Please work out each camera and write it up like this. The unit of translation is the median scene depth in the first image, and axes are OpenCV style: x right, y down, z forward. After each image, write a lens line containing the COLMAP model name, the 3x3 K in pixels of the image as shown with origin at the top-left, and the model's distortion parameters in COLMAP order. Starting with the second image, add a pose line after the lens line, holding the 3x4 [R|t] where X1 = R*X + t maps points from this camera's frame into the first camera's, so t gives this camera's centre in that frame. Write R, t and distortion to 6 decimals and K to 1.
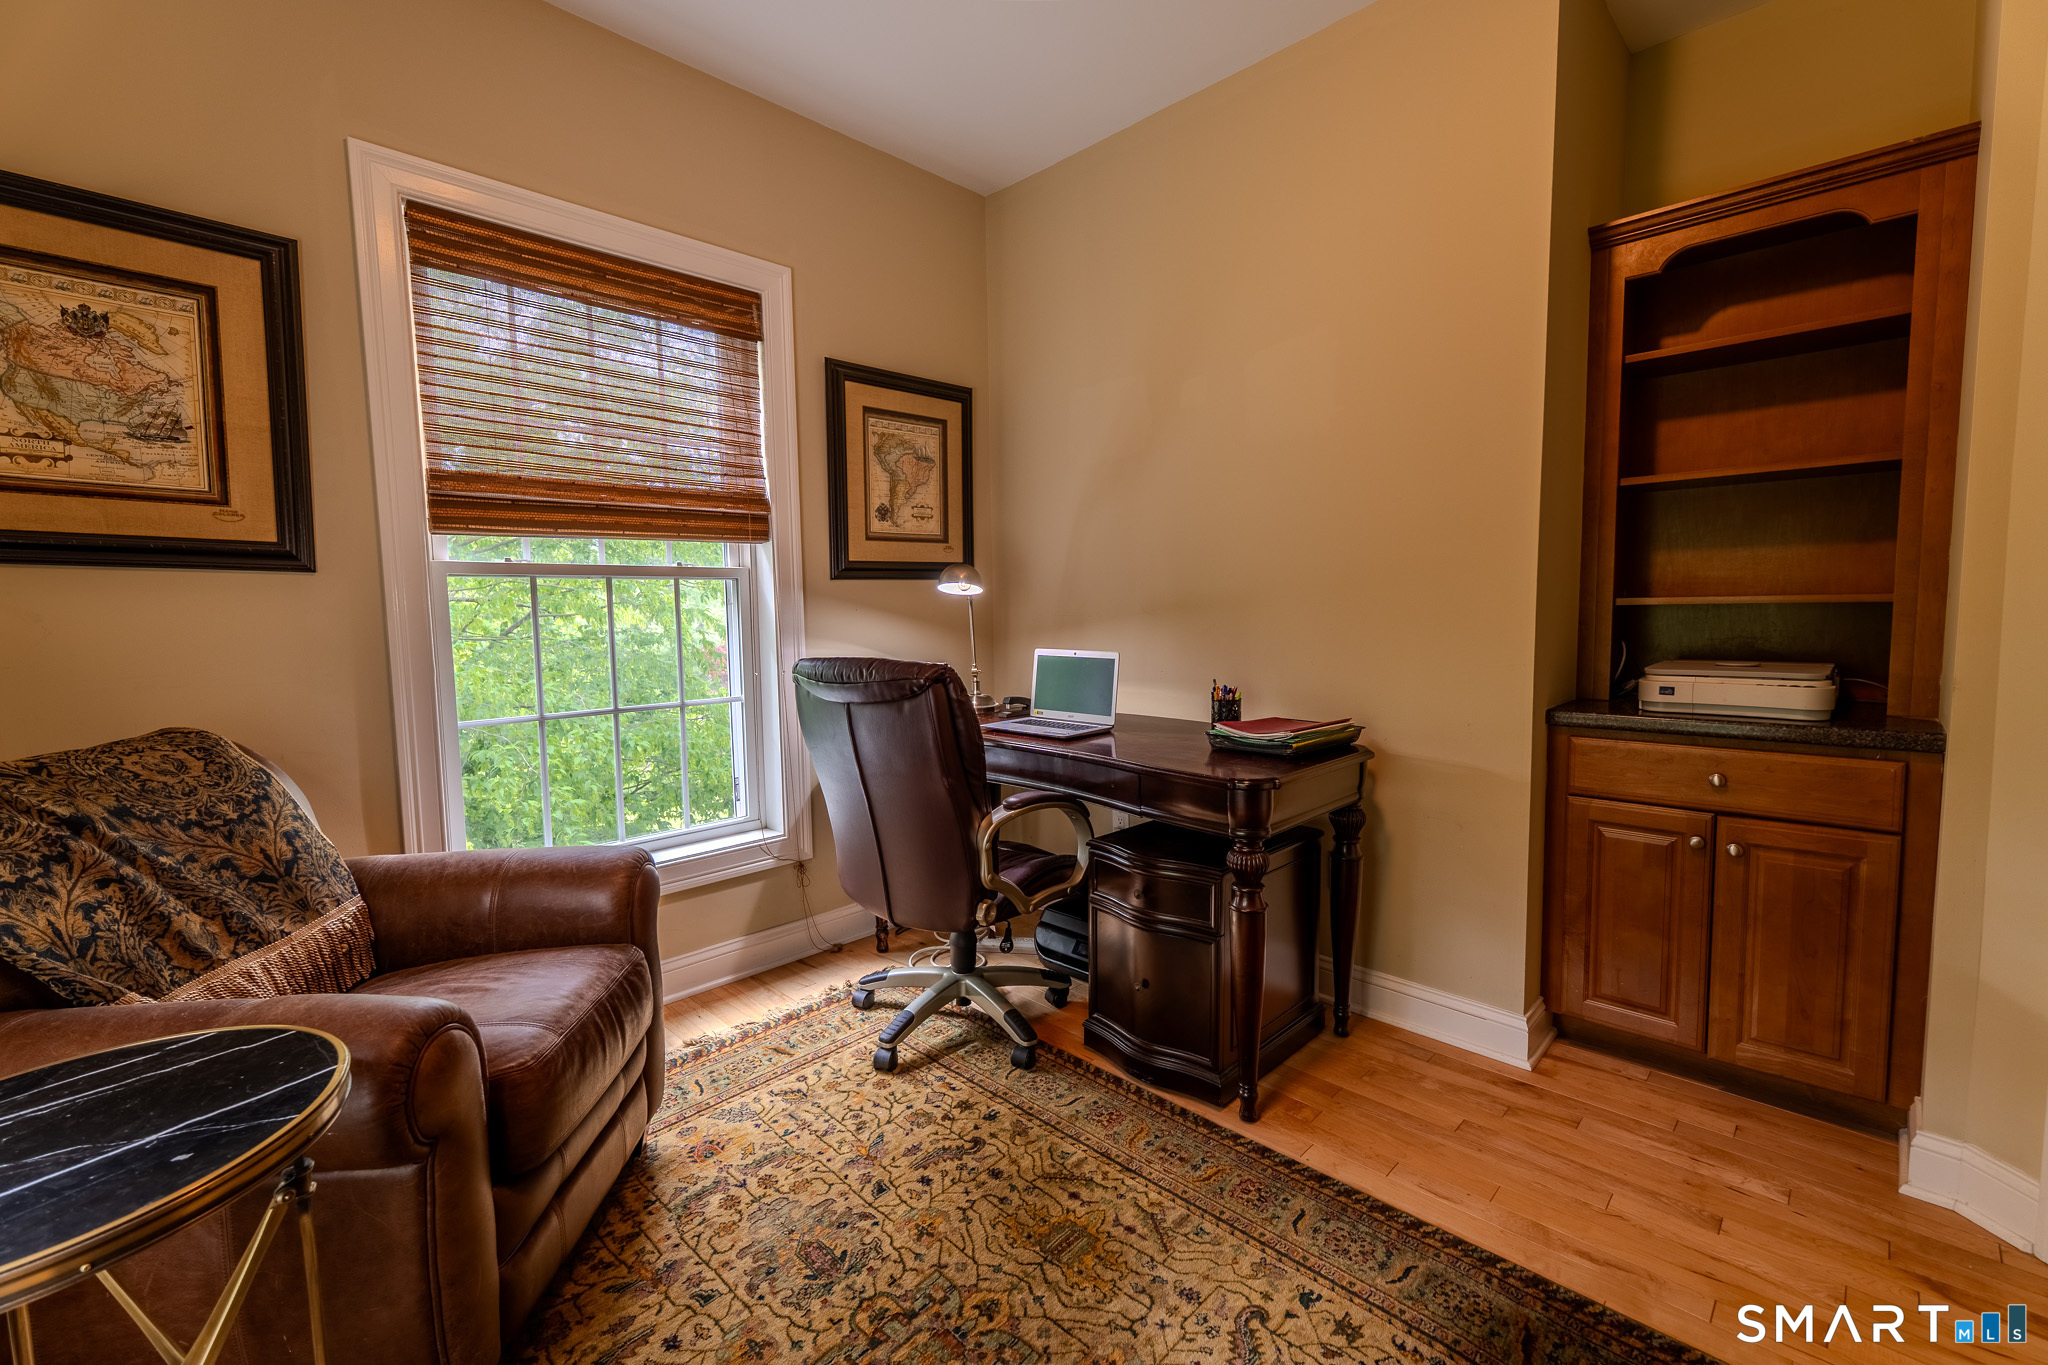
lens RADIAL K [[863.3, 0, 1028.9], [0, 863.3, 675.9], [0, 0, 1]] dist [0.007631, 0.000043]
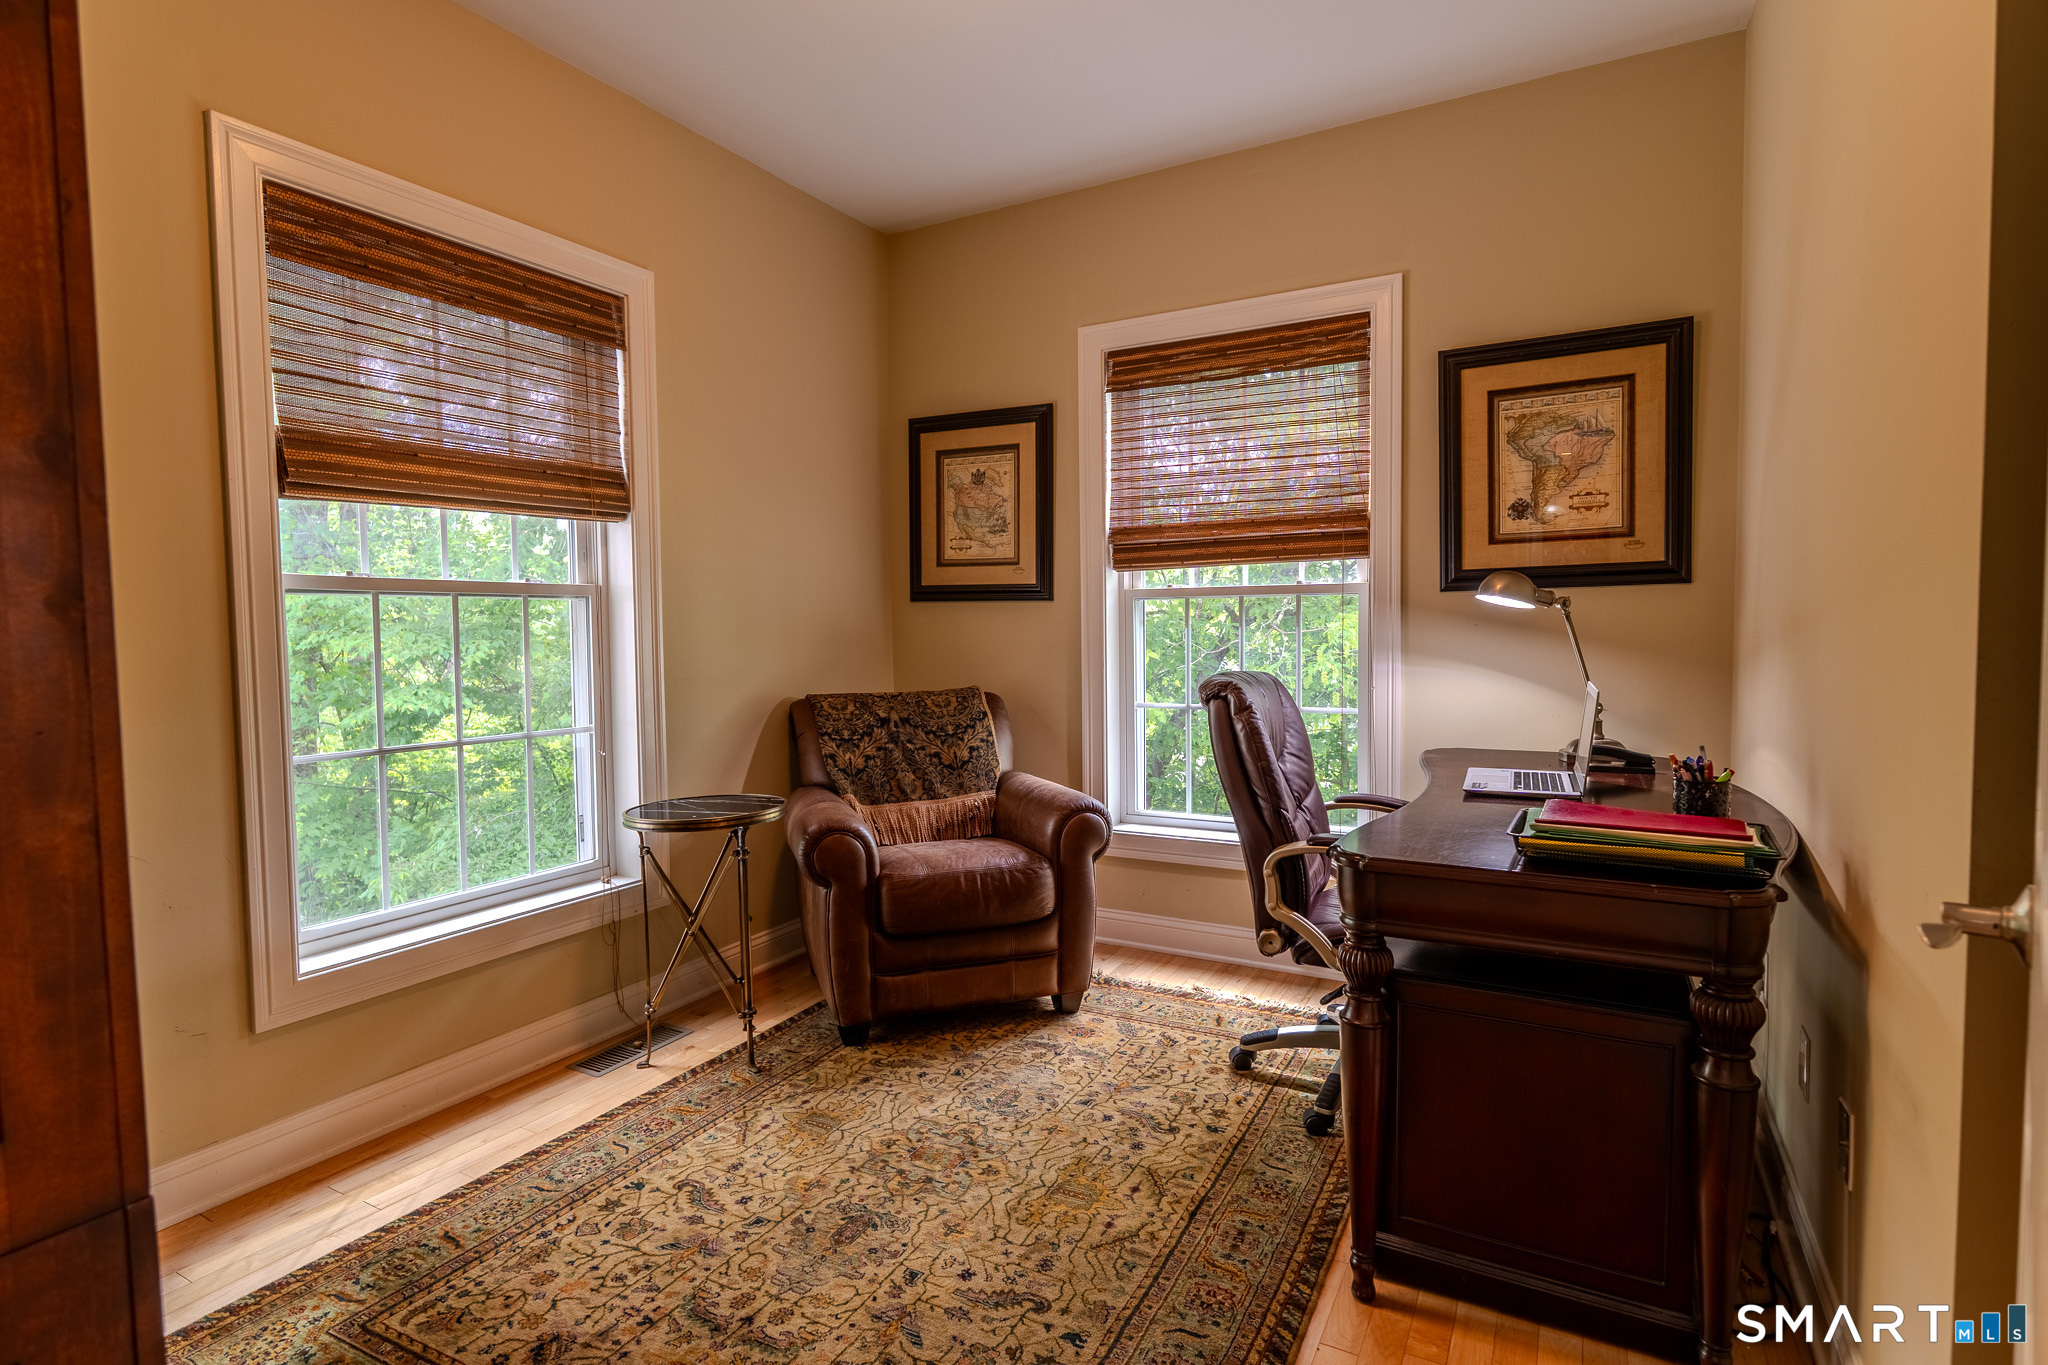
lens RADIAL K [[1004.7, 0, 1033.5], [0, 1004.7, 676.6], [0, 0, 1]] dist [-0.002004, 0.000206]
pose [[0.277818, 0.061636, -0.958654, 0.933138], [-0.070453, 0.996559, 0.043656, -0.052995], [0.958047, 0.055412, 0.281204, 0.409207]]
